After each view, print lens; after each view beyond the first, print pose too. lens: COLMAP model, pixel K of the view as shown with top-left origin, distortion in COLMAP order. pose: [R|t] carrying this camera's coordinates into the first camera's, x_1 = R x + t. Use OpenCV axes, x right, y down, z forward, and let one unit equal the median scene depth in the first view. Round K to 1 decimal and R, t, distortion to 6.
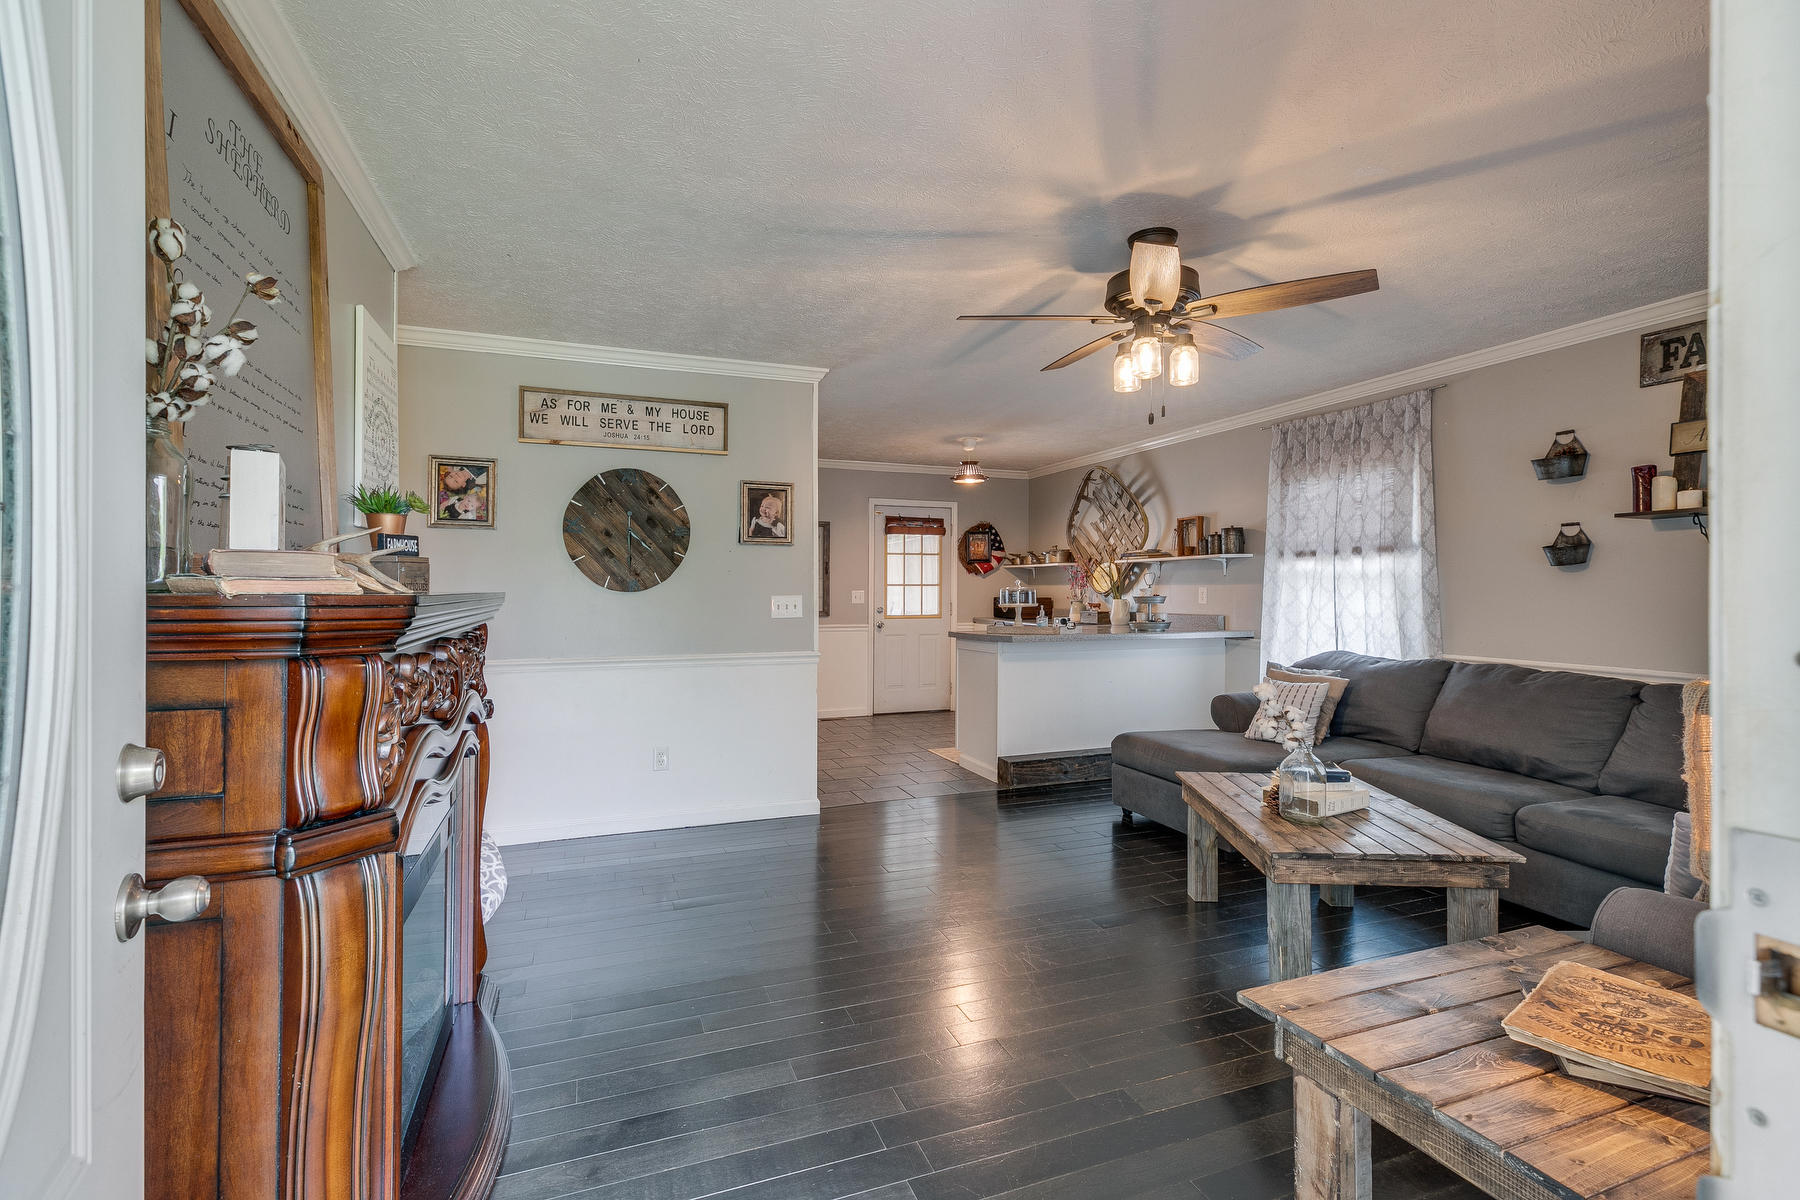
lens RADIAL K [[809.4, 0, 900.0], [0, 809.4, 600.0], [0, 0, 1]] dist [0.000123, -0.000090]
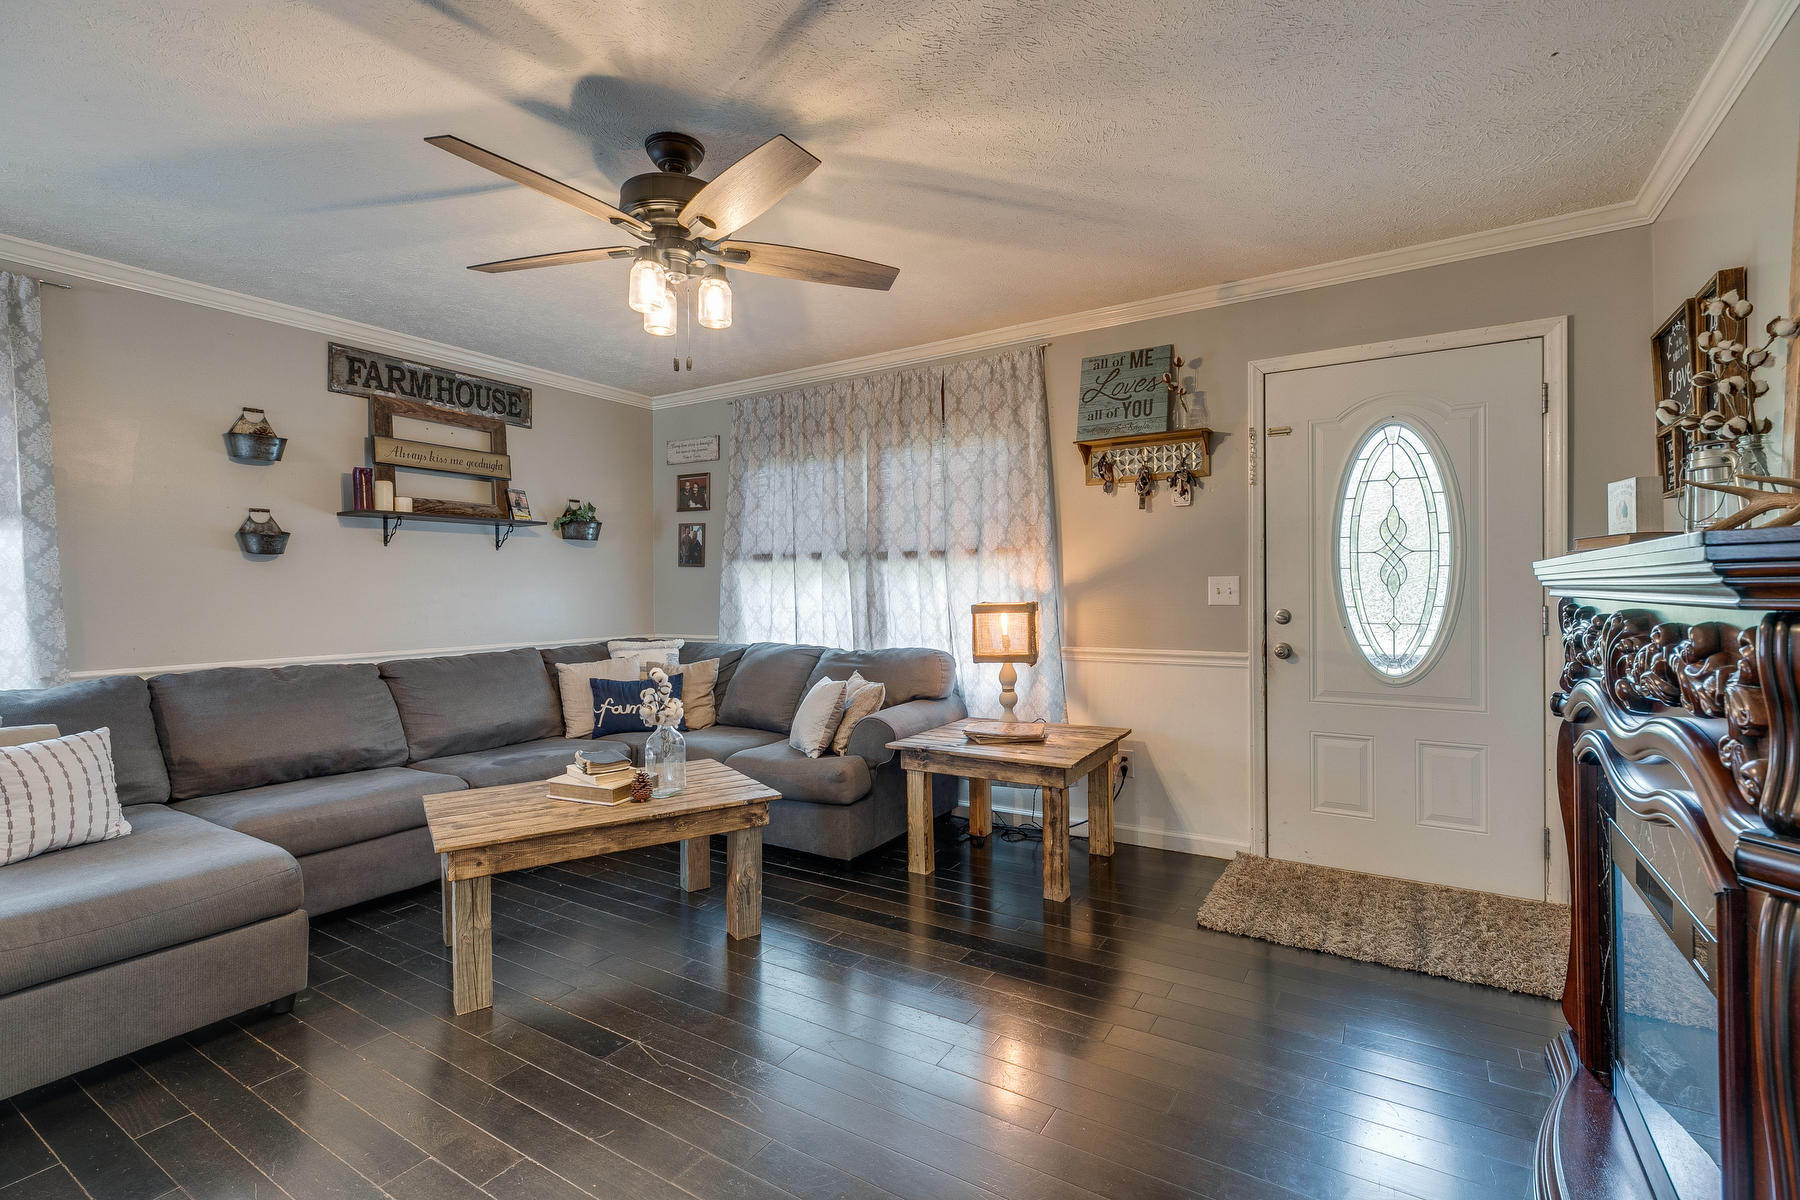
lens RADIAL K [[809.4, 0, 900.0], [0, 809.4, 600.0], [0, 0, 1]] dist [0.000123, -0.000090]
pose [[-0.601981, -0.008352, 0.798467, -0.393249], [0.017164, 0.999579, 0.023396, 0.000790], [-0.798326, 0.027789, -0.601584, 1.056339]]
